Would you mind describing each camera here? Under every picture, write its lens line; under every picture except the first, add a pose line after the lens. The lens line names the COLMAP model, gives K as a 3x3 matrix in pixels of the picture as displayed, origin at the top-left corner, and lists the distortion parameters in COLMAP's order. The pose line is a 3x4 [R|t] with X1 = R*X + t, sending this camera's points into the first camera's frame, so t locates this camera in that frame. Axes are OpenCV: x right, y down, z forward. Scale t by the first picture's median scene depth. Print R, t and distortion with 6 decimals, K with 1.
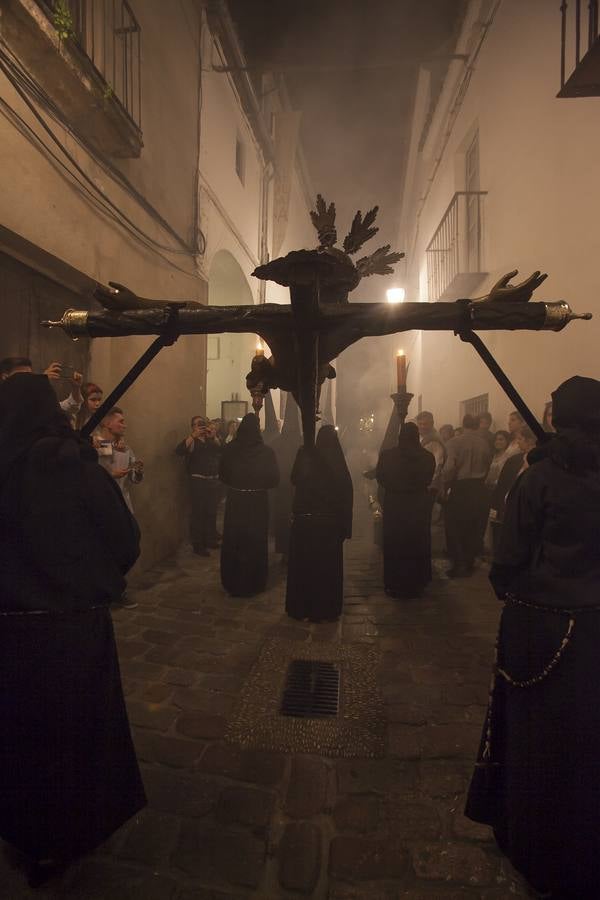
lens RADIAL K [[434.5, 0, 302.4], [0, 434.5, 452.8], [0, 0, 1]] dist [-0.052657, 0.001981]
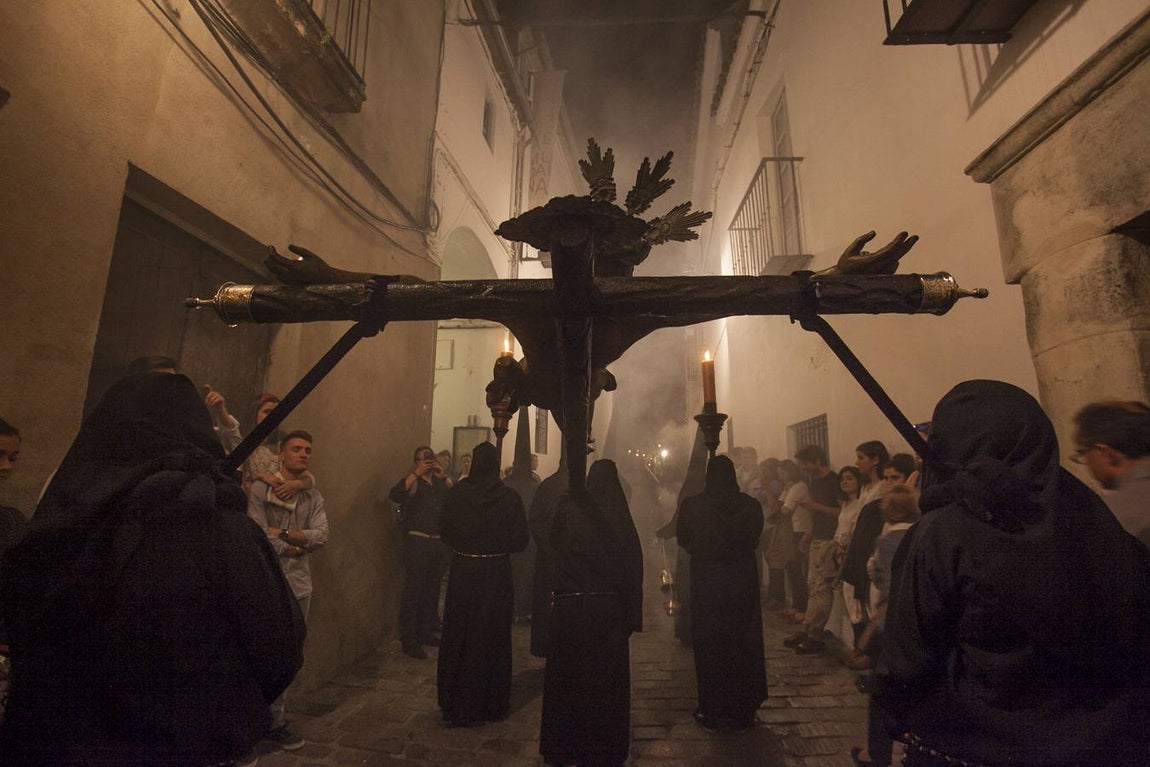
lens RADIAL K [[555.2, 0, 571.8], [0, 555.2, 380.9], [0, 0, 1]] dist [-0.052657, 0.001981]
pose [[0.999927, 0.001849, 0.011961, -0.003417], [0.000719, 0.977442, -0.211201, 0.001236], [-0.012081, 0.211194, 0.977369, 0.111794]]
